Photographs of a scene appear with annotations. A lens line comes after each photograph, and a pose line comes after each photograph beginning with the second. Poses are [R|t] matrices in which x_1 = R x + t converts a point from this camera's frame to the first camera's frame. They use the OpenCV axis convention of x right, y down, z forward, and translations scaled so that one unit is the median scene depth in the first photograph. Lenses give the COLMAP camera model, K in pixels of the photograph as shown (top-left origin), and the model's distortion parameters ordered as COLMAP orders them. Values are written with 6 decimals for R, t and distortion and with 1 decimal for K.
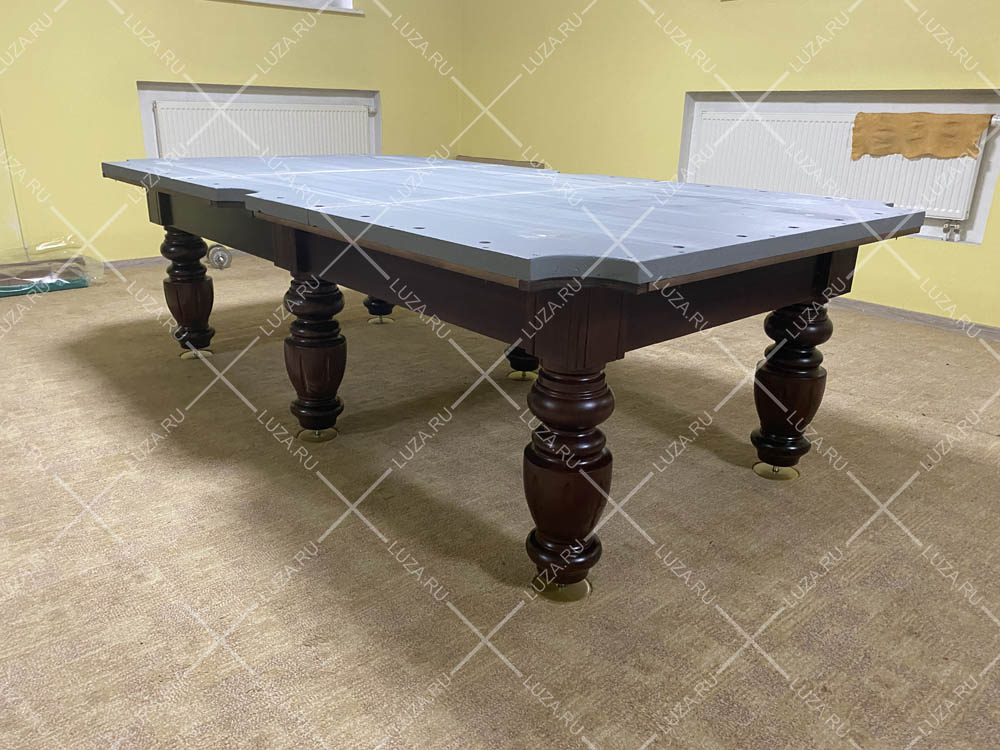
lens RADIAL K [[744.9, 0, 487.1], [0, 744.9, 373.9], [0, 0, 1]] dist [0.030812, -0.029939]
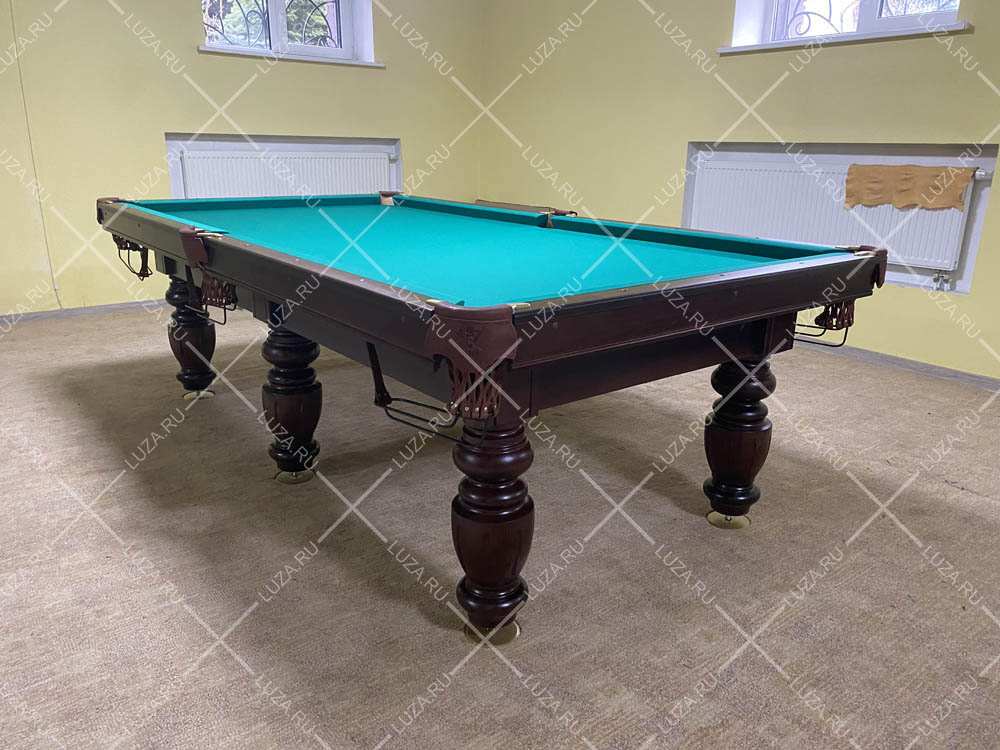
lens RADIAL K [[744.9, 0, 504.5], [0, 744.9, 375.7], [0, 0, 1]] dist [0.030812, -0.029939]
pose [[0.999196, 0.010842, -0.038587, 0.114775], [-0.012402, 0.999106, -0.040427, -0.022729], [0.038114, 0.040873, 0.998437, -0.047188]]
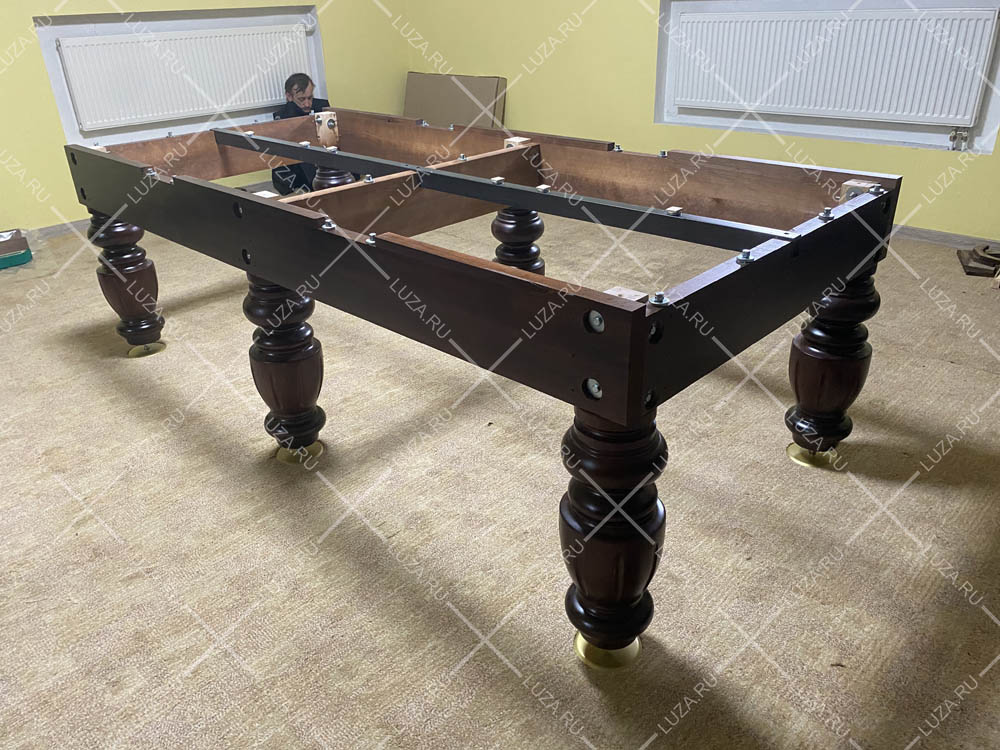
lens RADIAL K [[744.9, 0, 491.7], [0, 744.9, 370.9], [0, 0, 1]] dist [0.030812, -0.029939]
pose [[0.995201, -0.085419, 0.047737, -0.037453], [0.078727, 0.988669, 0.127813, -0.116934], [-0.058114, -0.123442, 0.990649, 0.132608]]
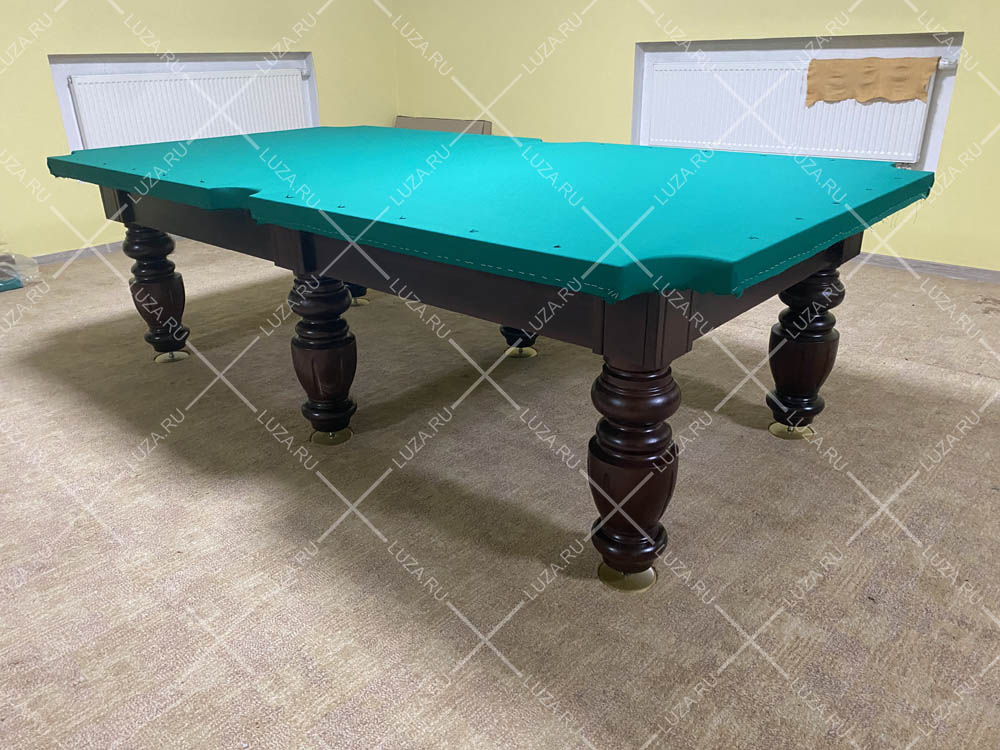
lens RADIAL K [[744.9, 0, 497.7], [0, 744.9, 378.9], [0, 0, 1]] dist [0.030812, -0.029939]
pose [[0.990550, -0.087842, 0.105329, -0.117629], [0.080133, 0.993935, 0.075316, -0.051325], [-0.111306, -0.066164, 0.991581, 0.023613]]
